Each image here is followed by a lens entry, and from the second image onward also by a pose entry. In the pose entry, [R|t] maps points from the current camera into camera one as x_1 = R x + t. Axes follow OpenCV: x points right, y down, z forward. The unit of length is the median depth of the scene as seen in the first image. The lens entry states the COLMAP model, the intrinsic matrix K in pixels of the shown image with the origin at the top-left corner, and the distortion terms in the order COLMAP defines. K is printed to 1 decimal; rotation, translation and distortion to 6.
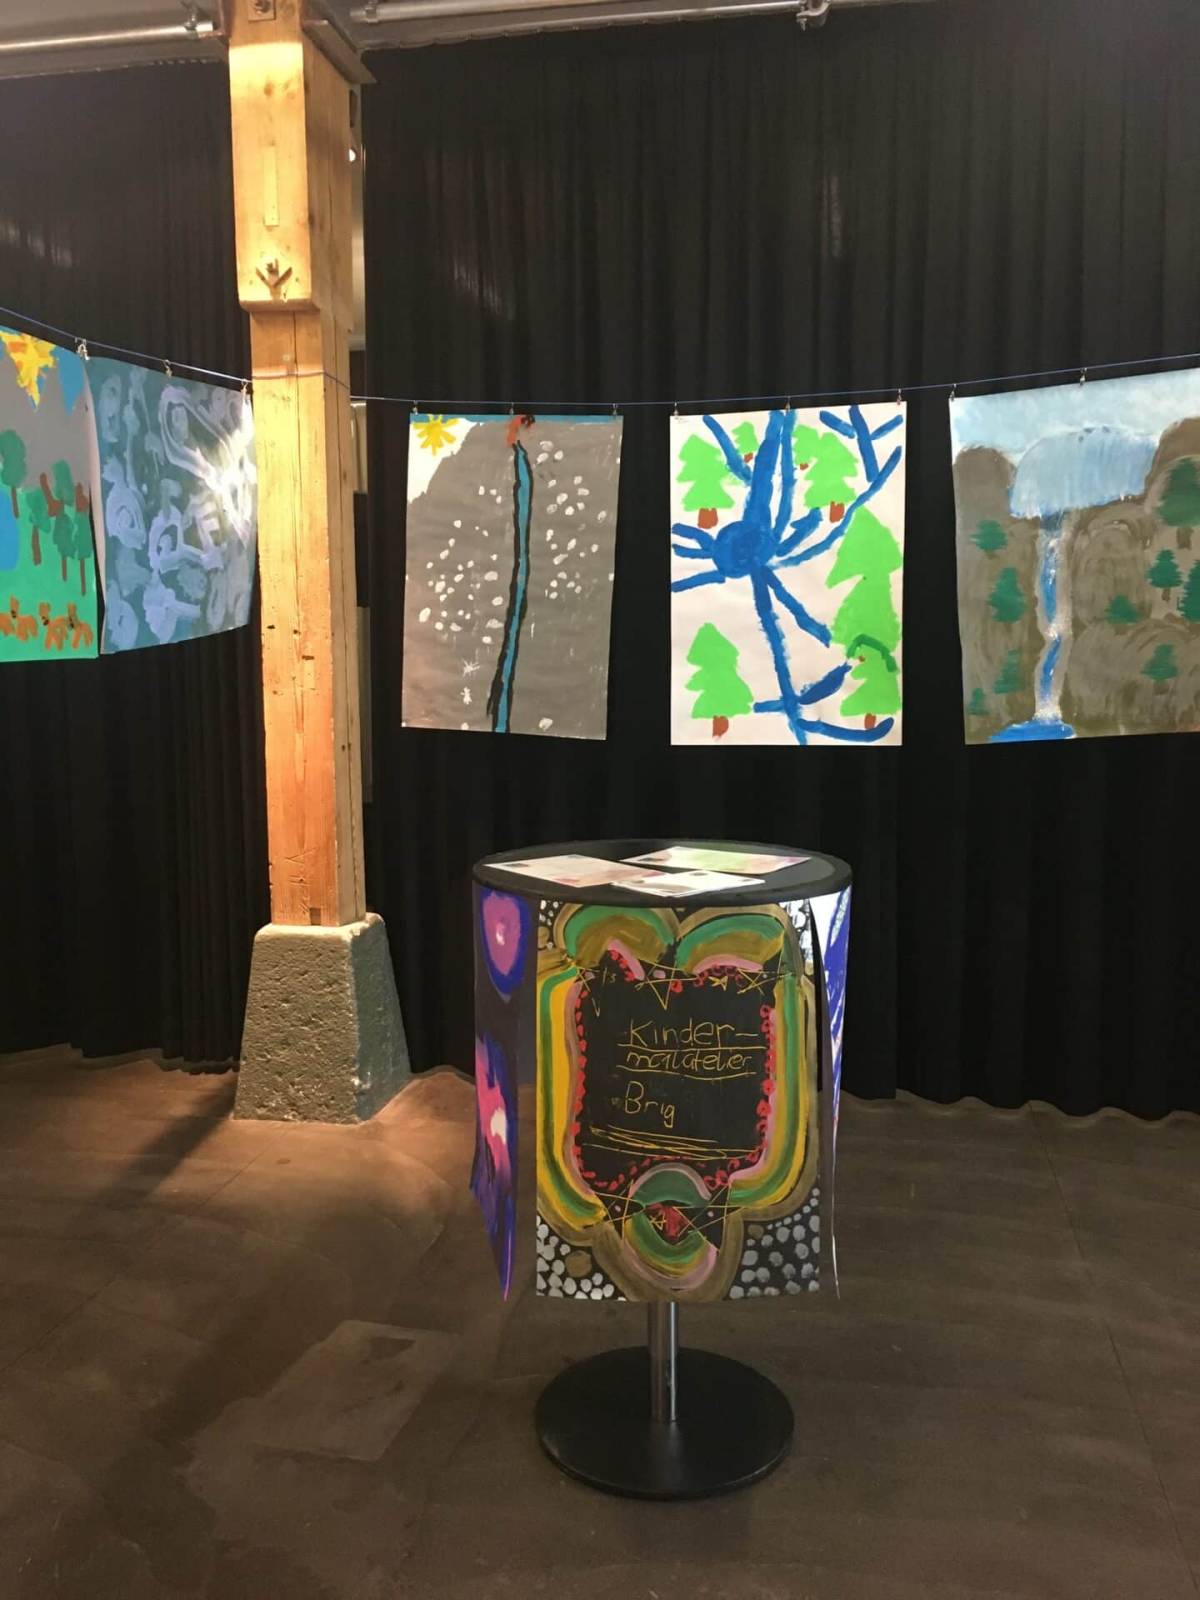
lens RADIAL K [[1359.1, 0, 601.0], [0, 1359.1, 793.0], [0, 0, 1]] dist [0.076884, -0.095973]
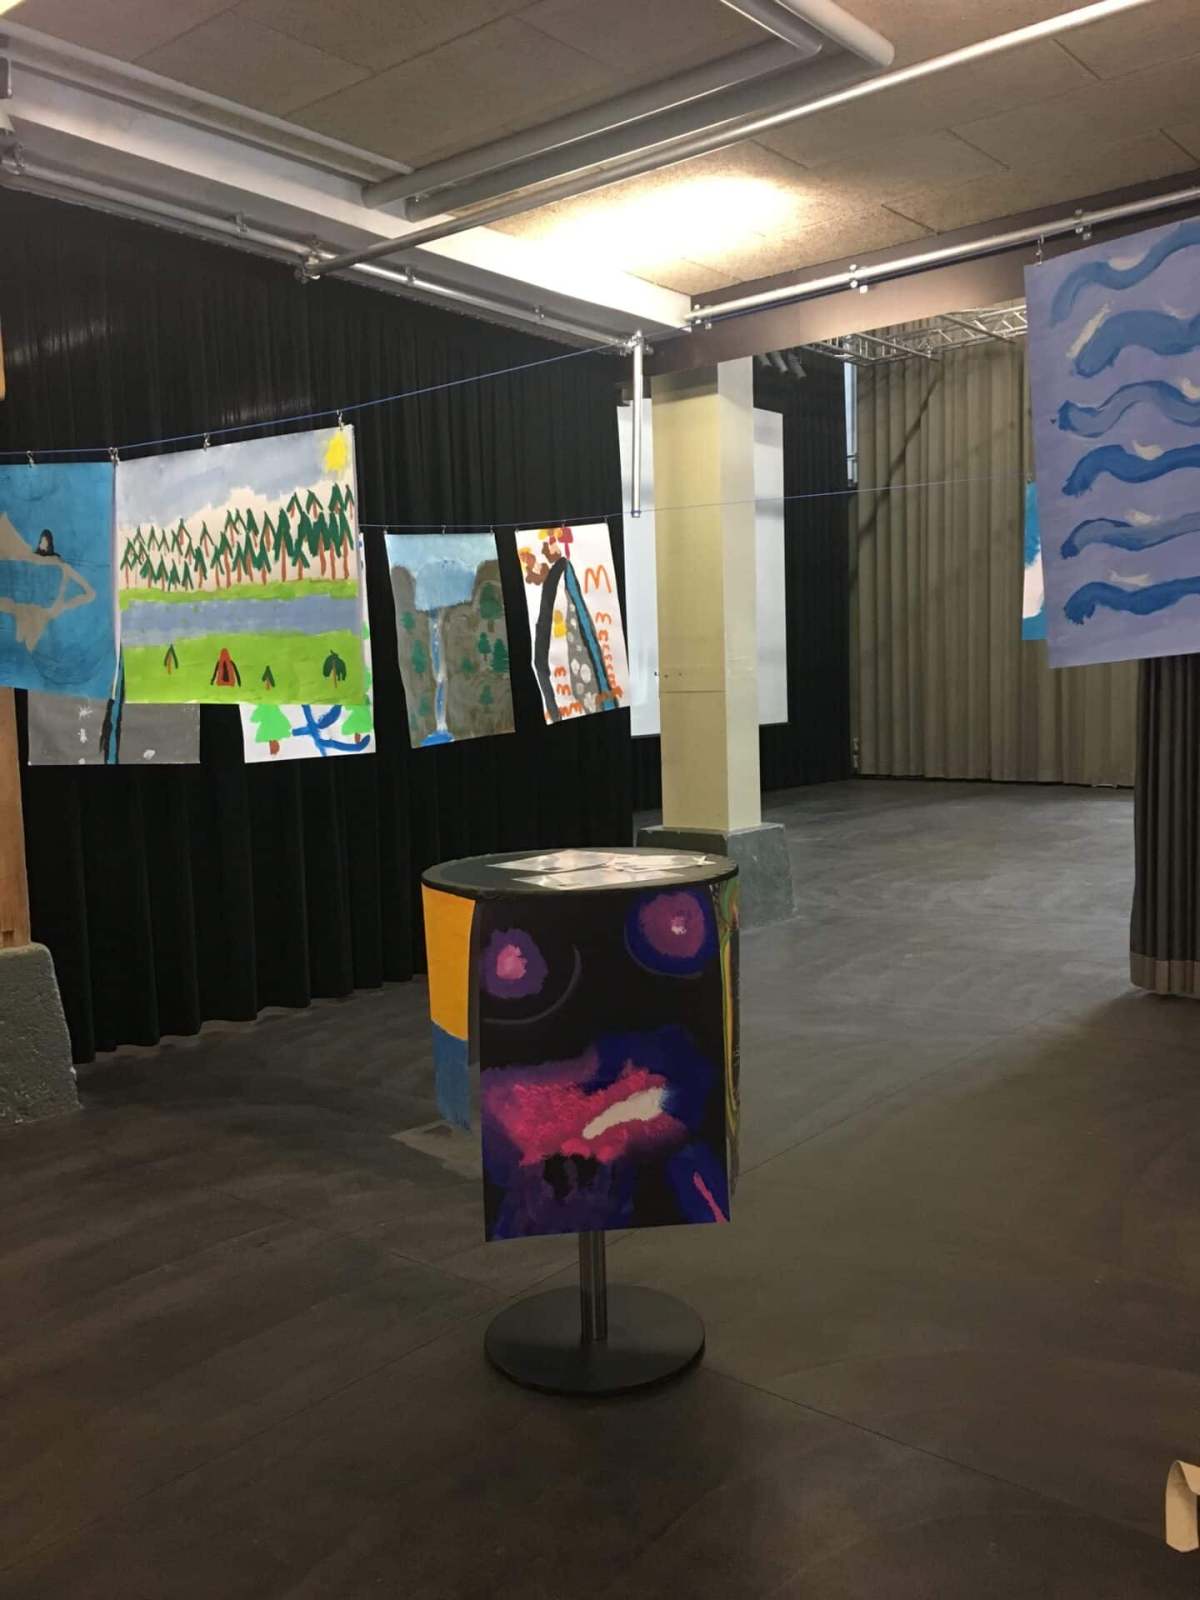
lens RADIAL K [[1359.1, 0, 601.0], [0, 1359.1, 793.0], [0, 0, 1]] dist [0.076884, -0.095973]
pose [[0.478111, -0.081811, 0.874481, -1.786306], [0.115405, 0.992872, 0.029790, -0.009573], [-0.870685, 0.086677, 0.484144, 0.057087]]
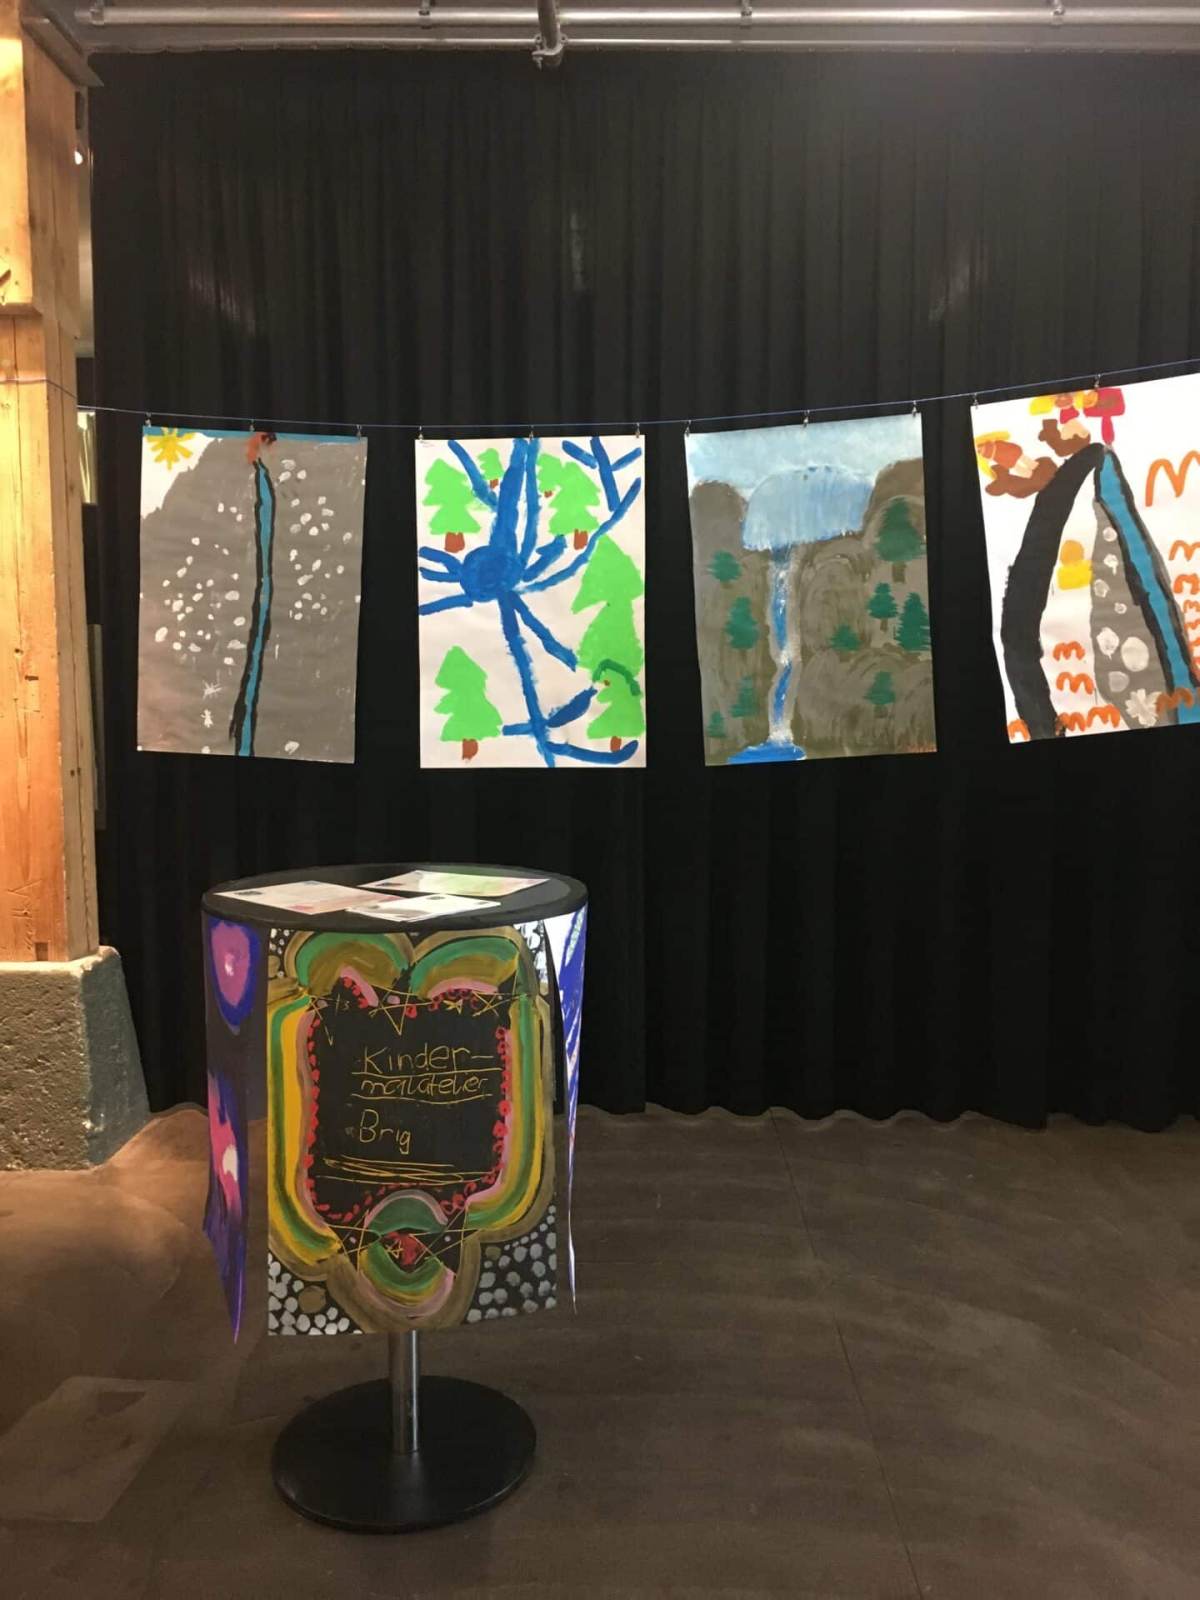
lens RADIAL K [[1359.1, 0, 601.0], [0, 1359.1, 793.0], [0, 0, 1]] dist [0.076884, -0.095973]
pose [[0.985649, -0.009233, 0.168553, 0.024648], [0.011889, 0.999820, -0.014757, -0.001368], [-0.168387, 0.016550, 0.985582, -0.008977]]
